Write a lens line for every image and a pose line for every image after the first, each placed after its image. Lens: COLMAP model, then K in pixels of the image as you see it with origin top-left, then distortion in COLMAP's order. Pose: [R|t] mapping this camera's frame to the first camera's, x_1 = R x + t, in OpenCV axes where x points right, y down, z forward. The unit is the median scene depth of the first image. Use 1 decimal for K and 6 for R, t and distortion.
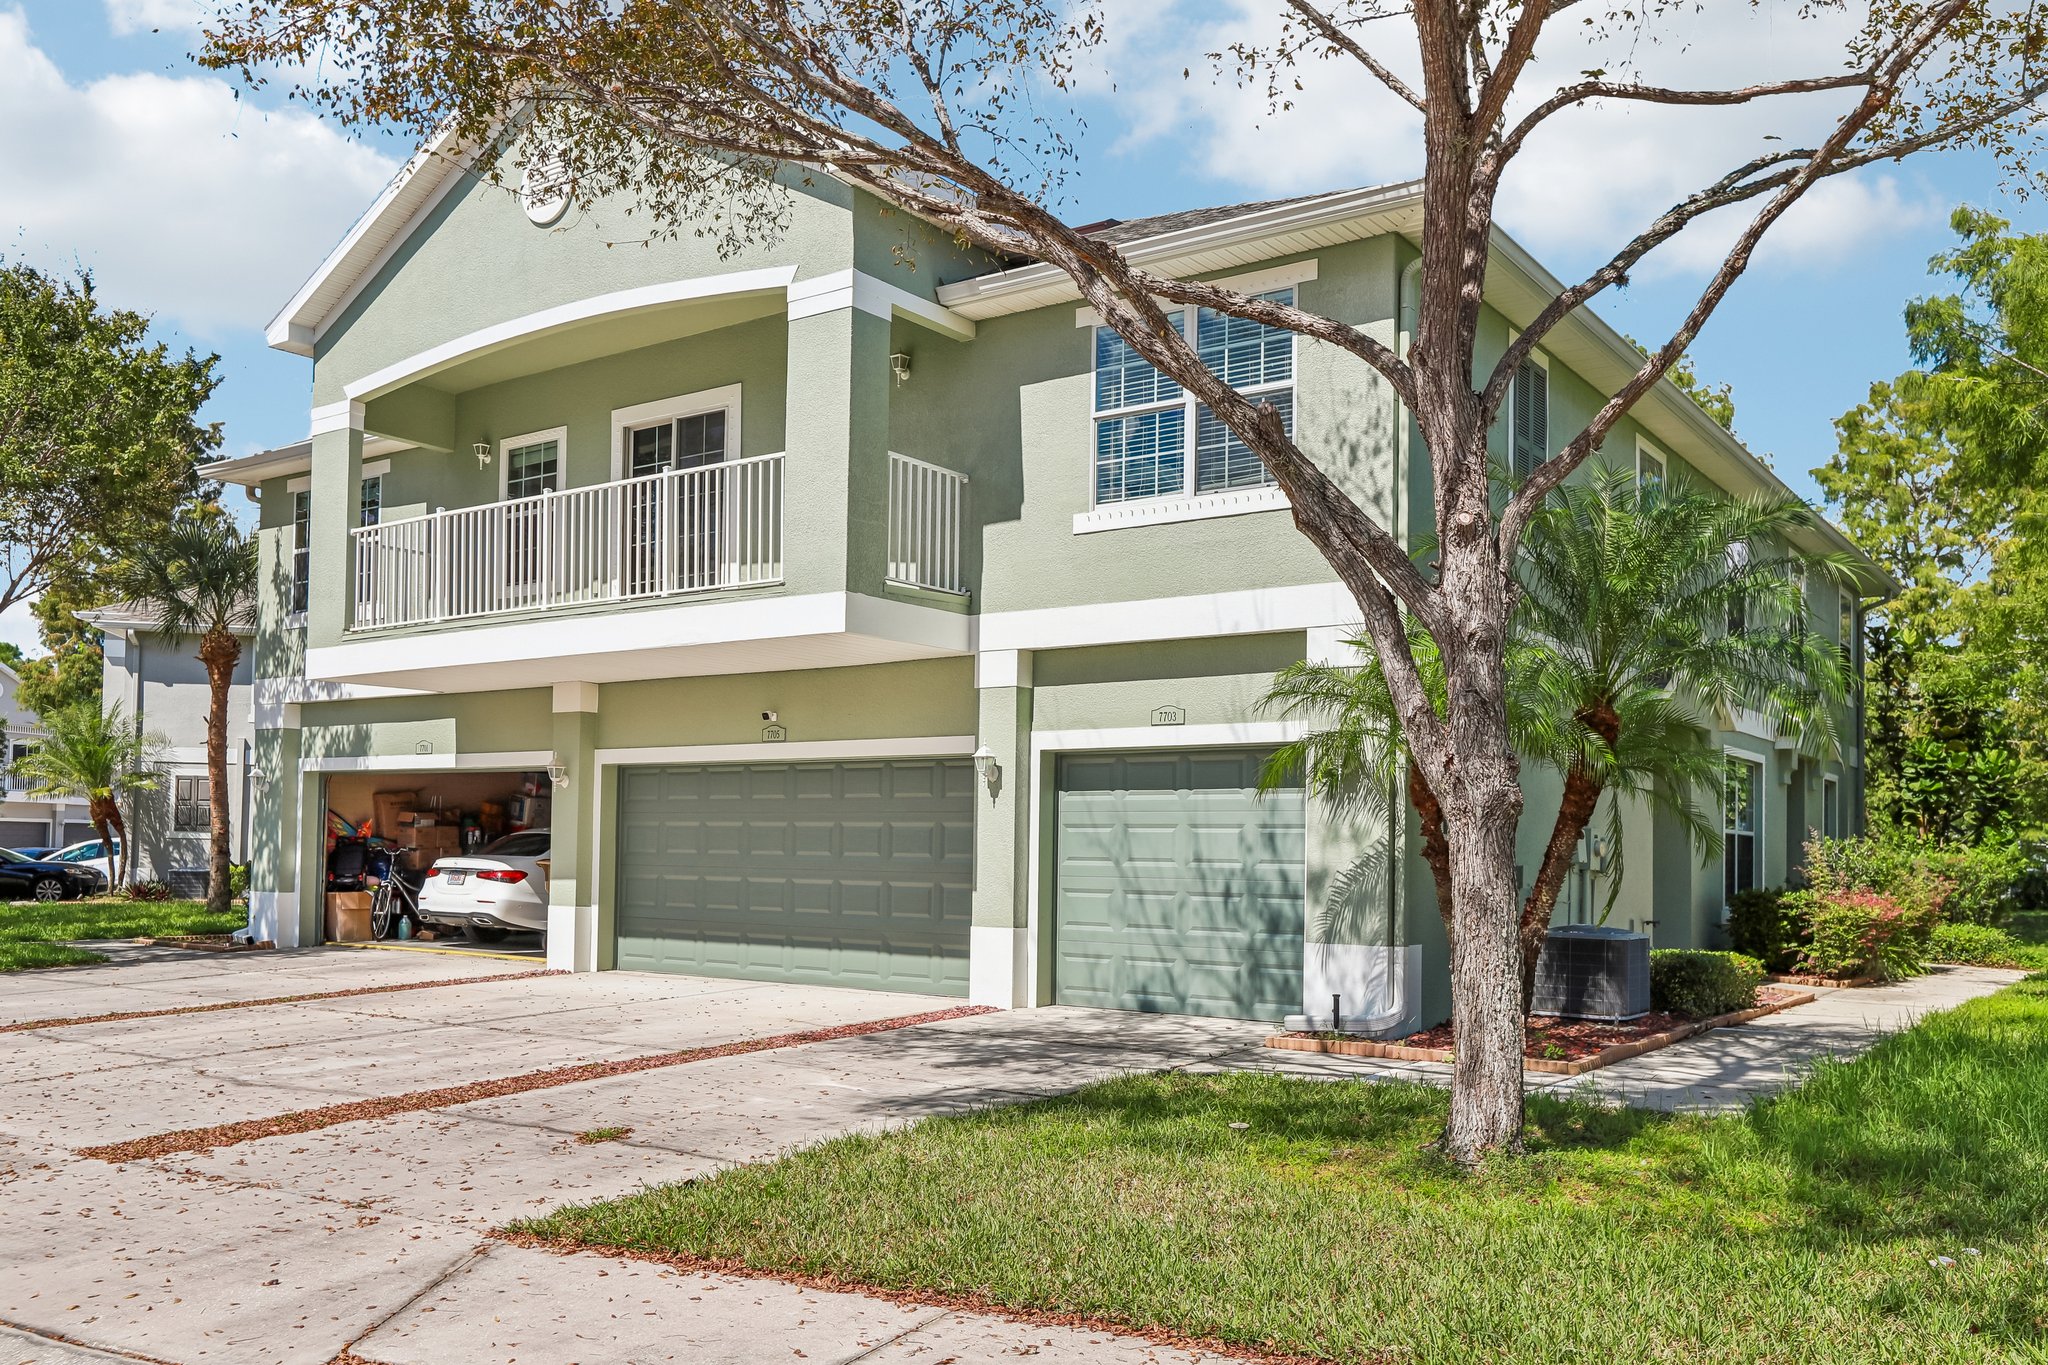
lens RADIAL K [[1674.9, 0, 1032.1], [0, 1674.9, 778.8], [0, 0, 1]] dist [-0.007349, 0.076077]
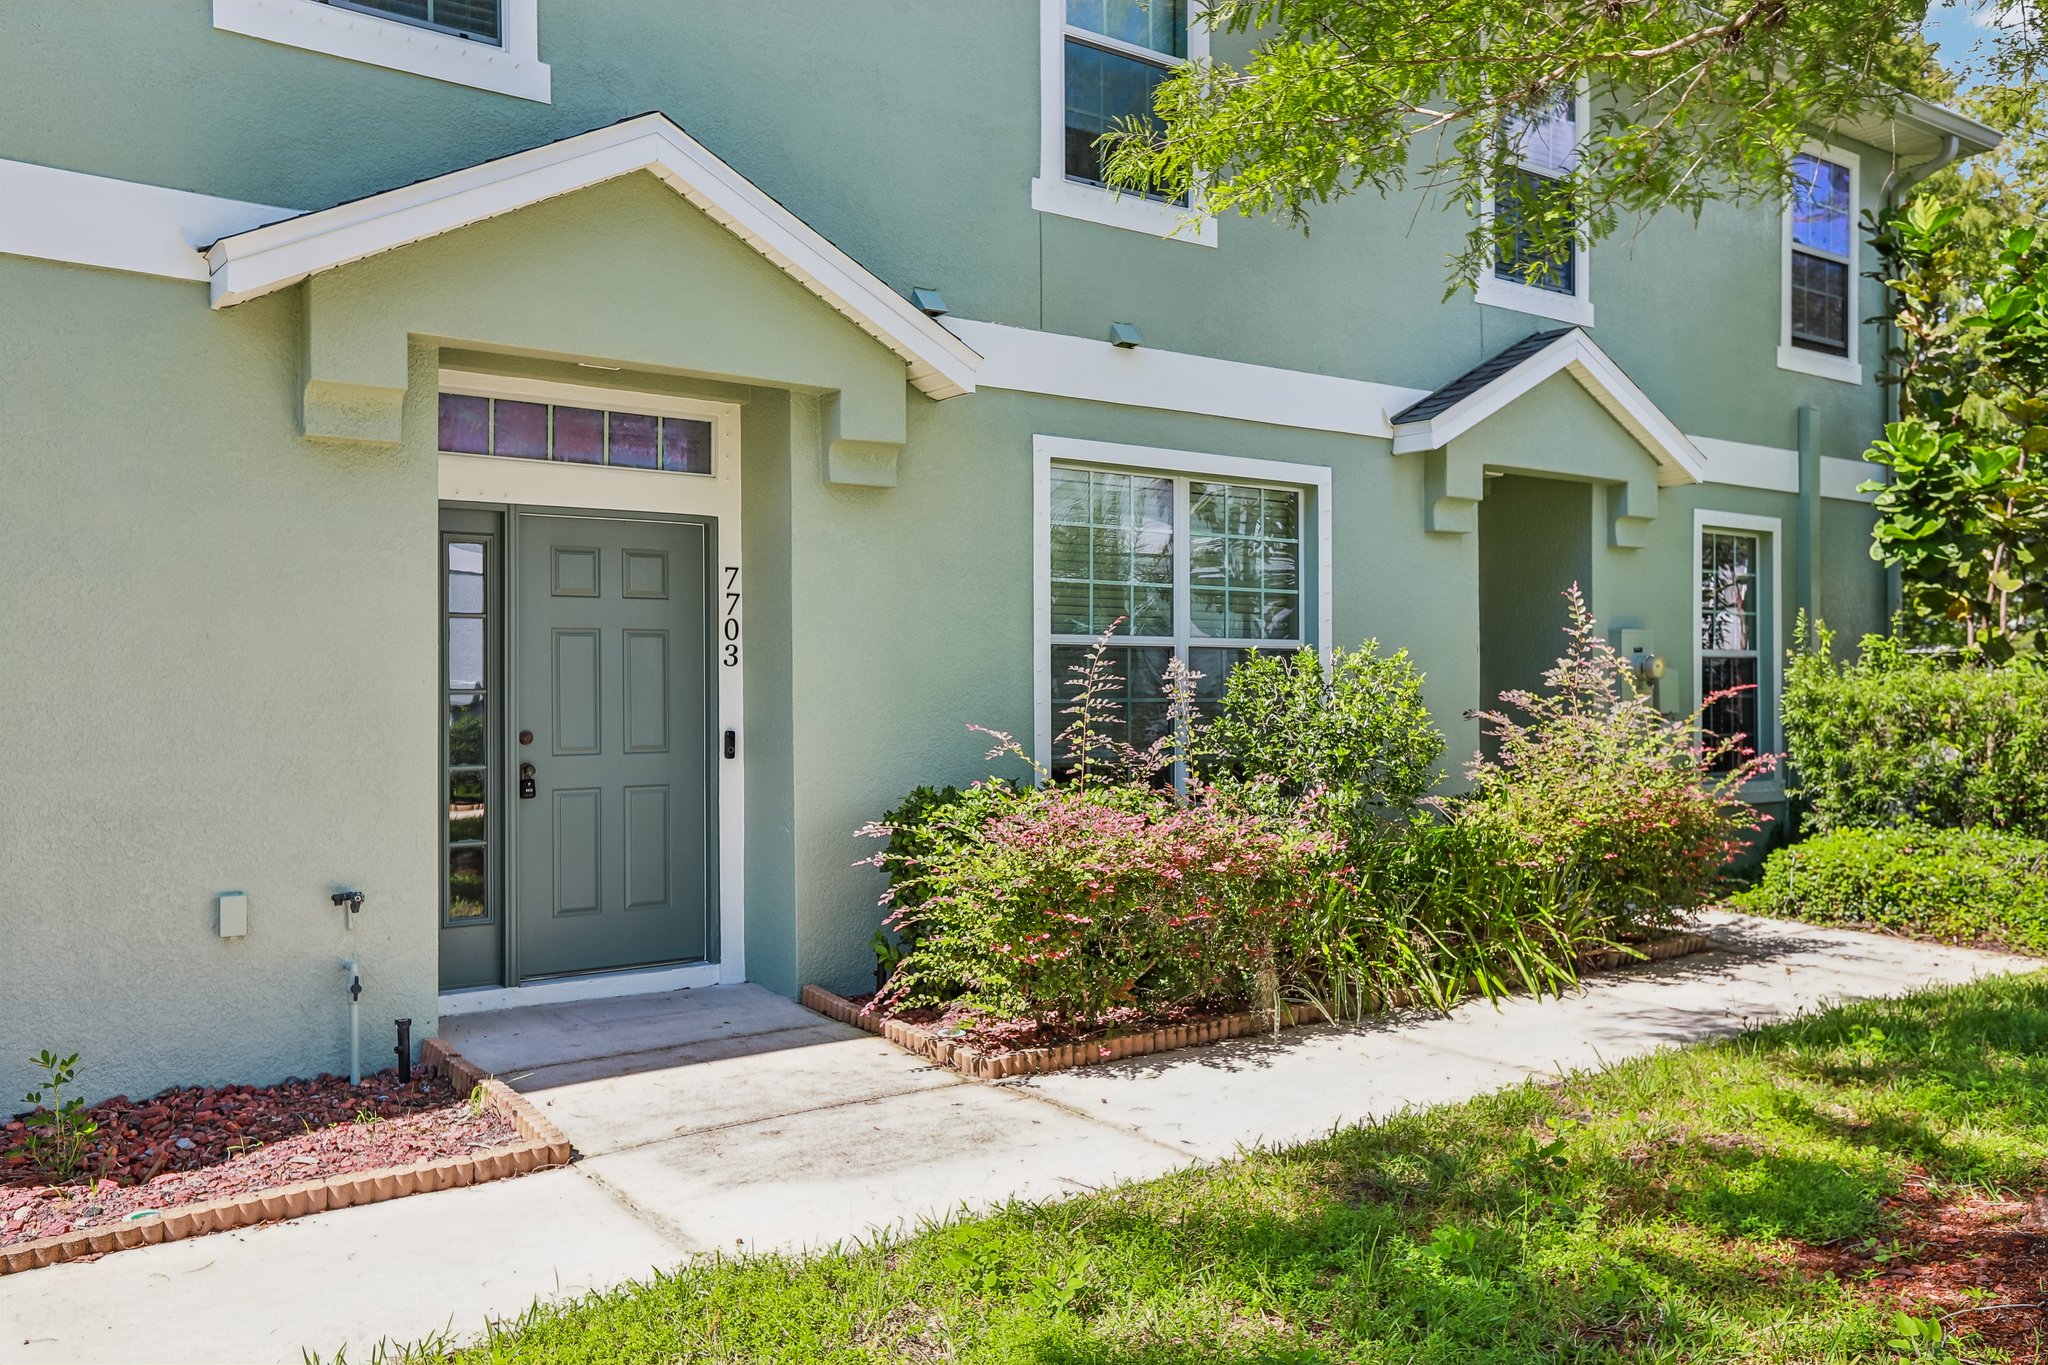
lens RADIAL K [[1626.9, 0, 1024.0], [0, 1626.9, 682.5], [0, 0, 1]] dist [-0.006784, 0.072101]
pose [[0.950901, -0.025704, -0.308426, 0.628714], [0.037923, 0.998713, 0.033688, 0.032580], [0.307163, -0.043730, 0.950652, 0.716716]]
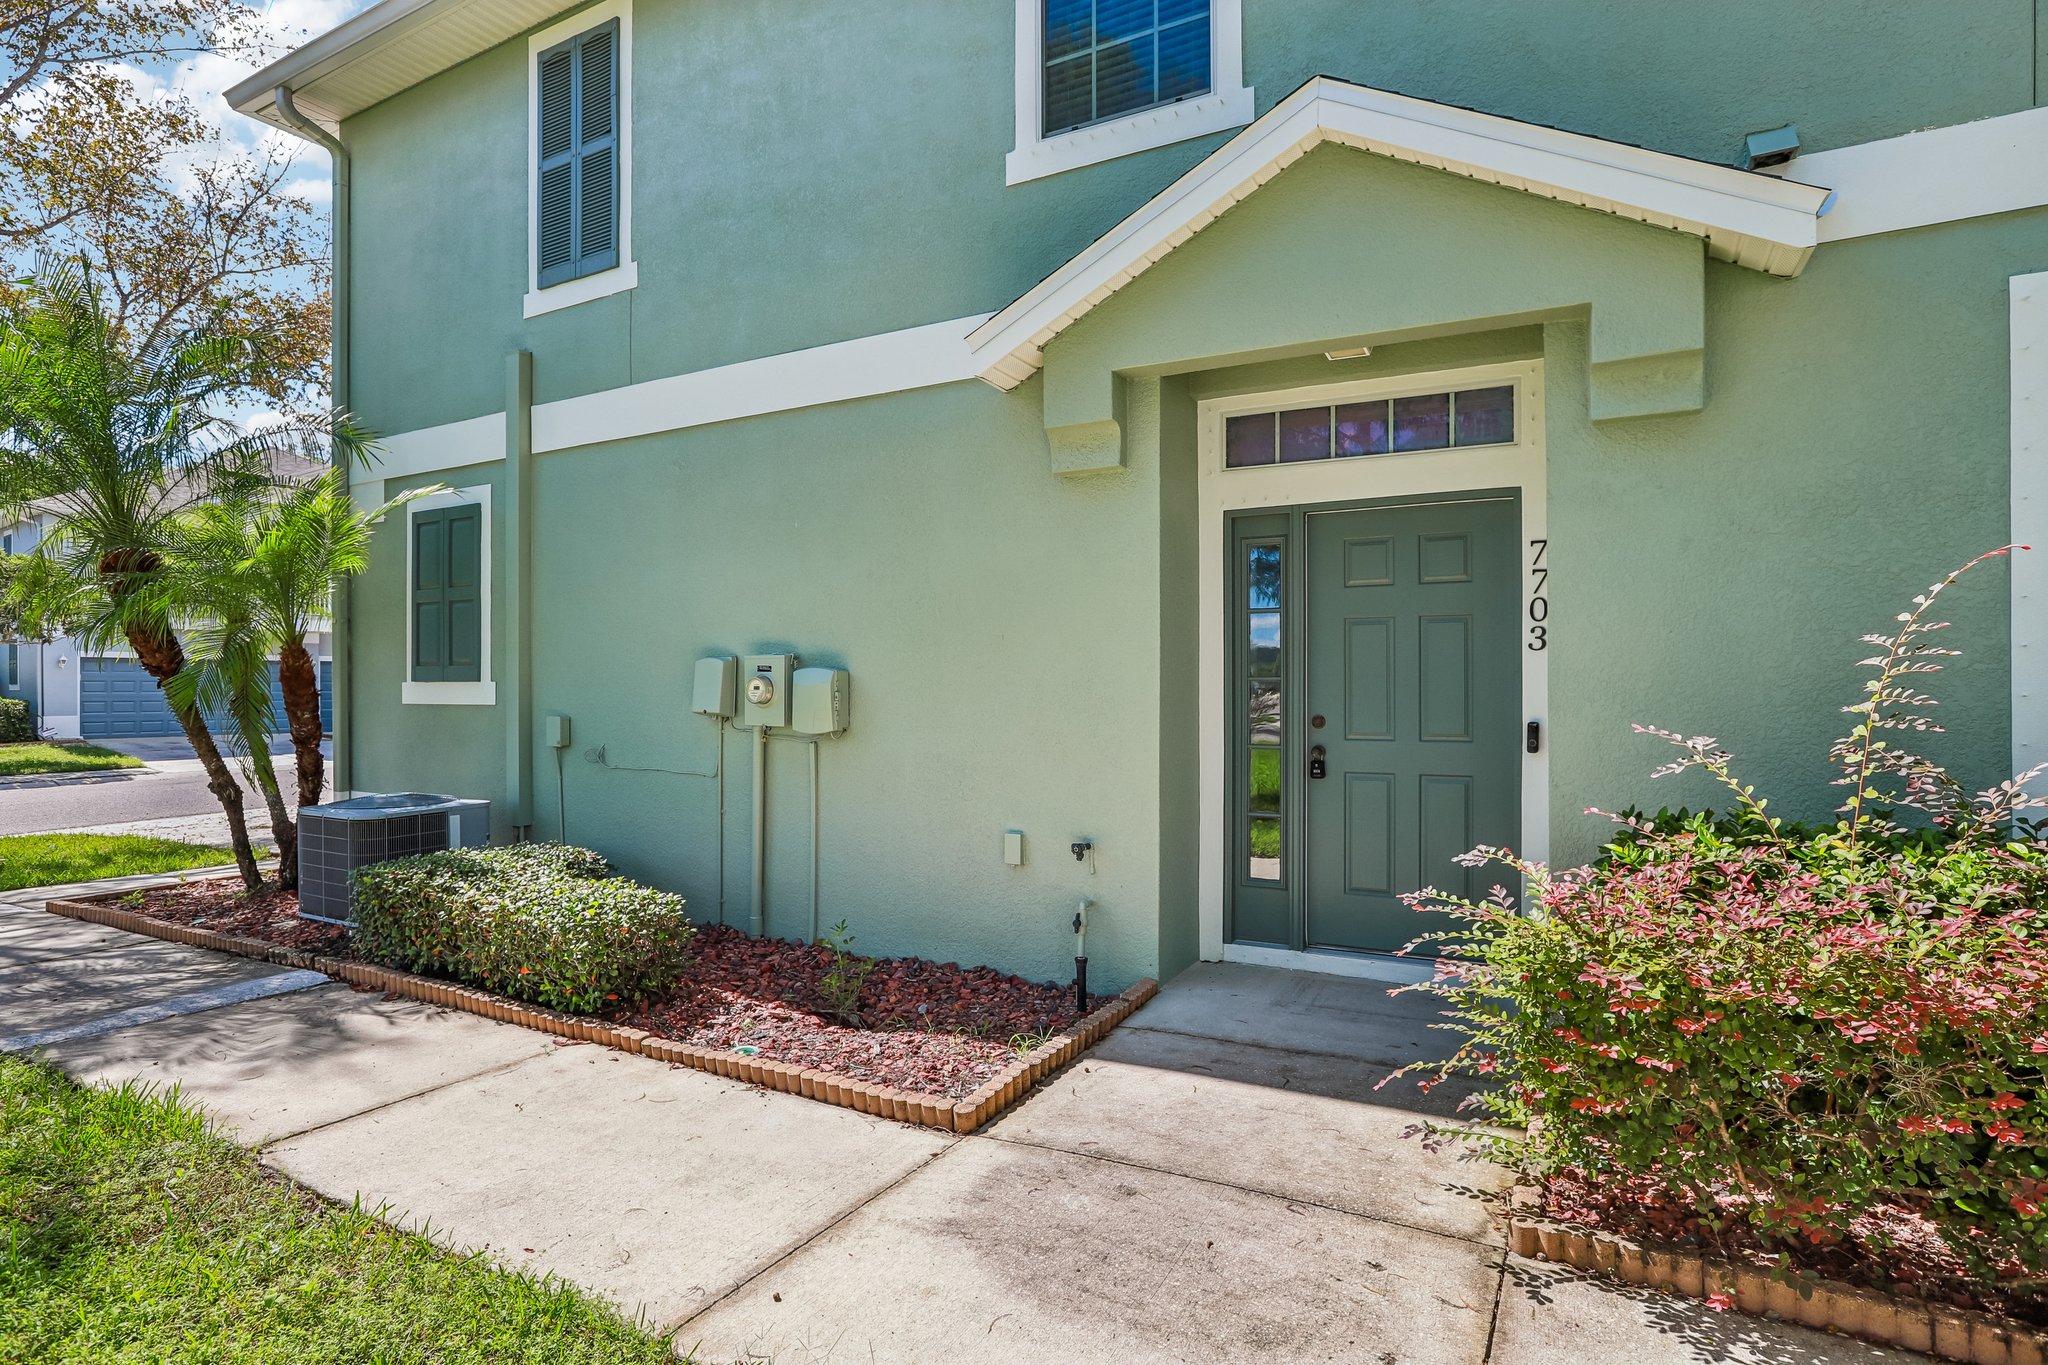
lens RADIAL K [[1042.6, 0, 1016.2], [0, 1042.6, 686.8], [0, 0, 1]] dist [-0.060509, 0.037365]
pose [[0.119547, -0.018797, -0.992651, 0.651908], [0.050844, 0.998625, -0.012787, 0.046116], [0.991526, -0.048942, 0.120338, 0.963536]]
